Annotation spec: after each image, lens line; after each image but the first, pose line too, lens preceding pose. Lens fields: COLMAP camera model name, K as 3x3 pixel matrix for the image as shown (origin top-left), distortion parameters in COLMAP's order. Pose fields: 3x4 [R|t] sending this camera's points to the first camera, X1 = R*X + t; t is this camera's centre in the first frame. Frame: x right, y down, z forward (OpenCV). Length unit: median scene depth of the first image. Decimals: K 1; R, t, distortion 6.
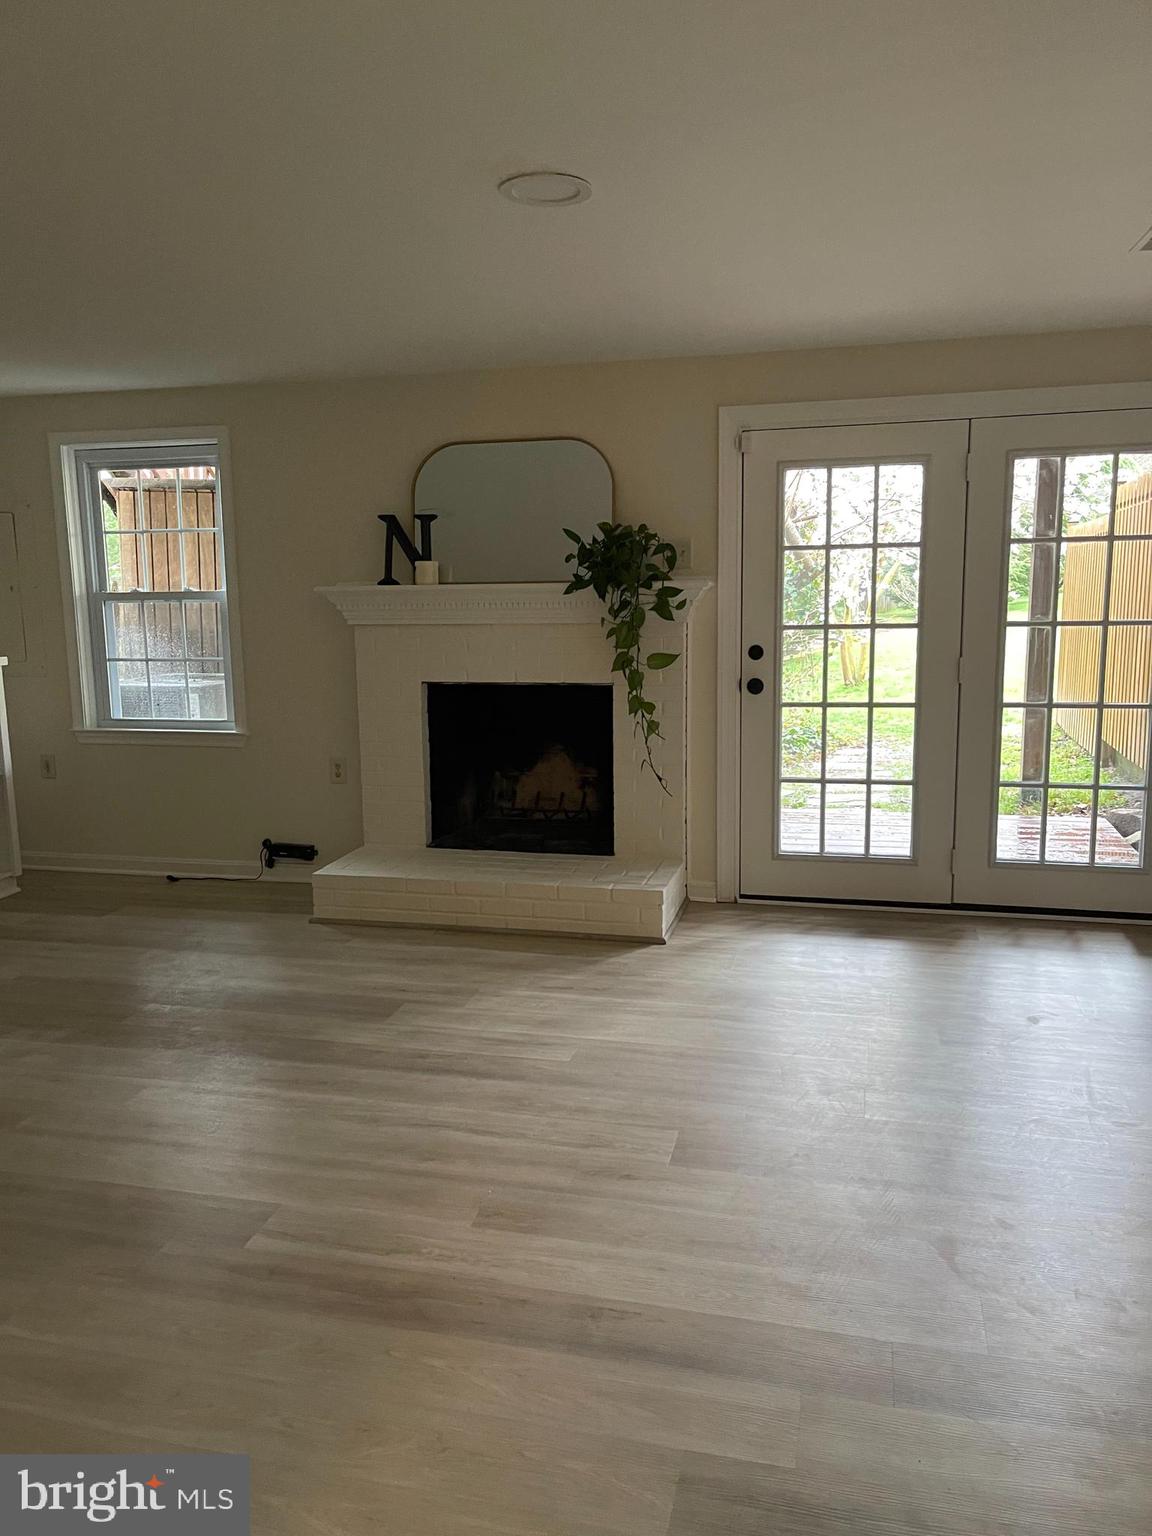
lens RADIAL K [[1152.5, 0, 561.1], [0, 1152.5, 775.0], [0, 0, 1]] dist [0.051906, -0.068303]
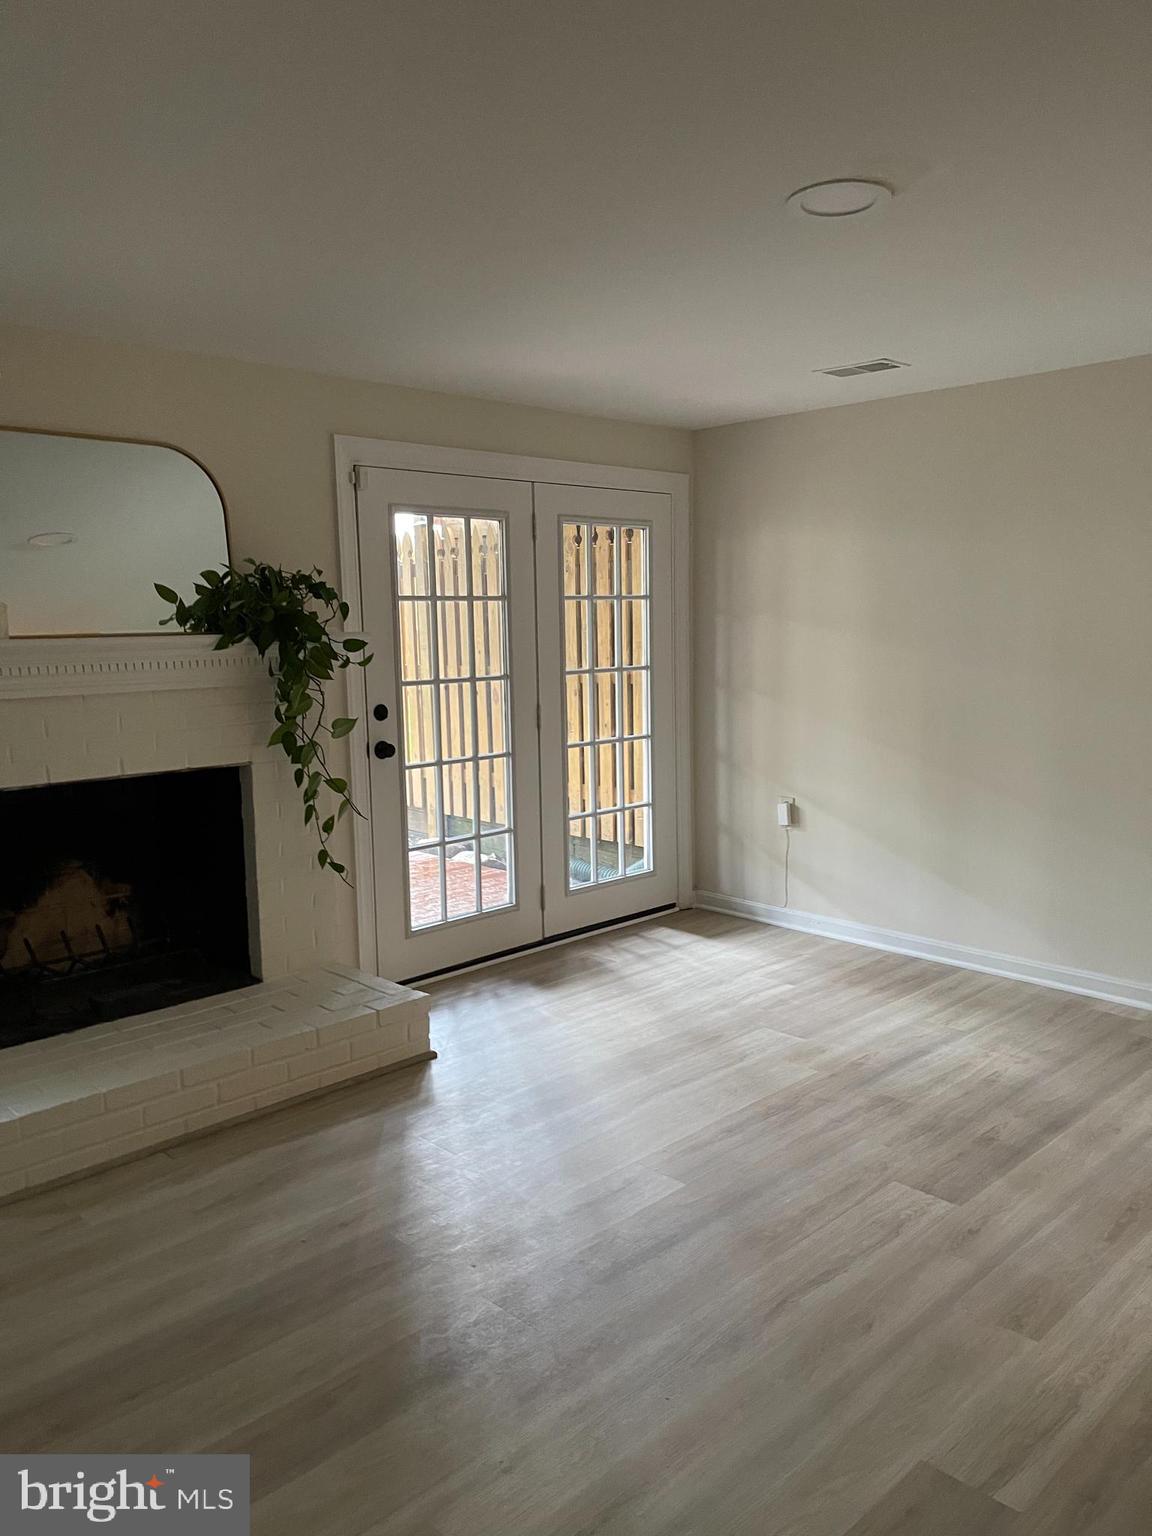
lens RADIAL K [[1152.5, 0, 569.6], [0, 1152.5, 761.9], [0, 0, 1]] dist [0.051906, -0.068303]
pose [[0.519153, -0.095226, 0.849360, -0.532850], [0.148769, 0.988671, 0.019913, -0.066210], [-0.841634, 0.116020, 0.527438, 0.422781]]
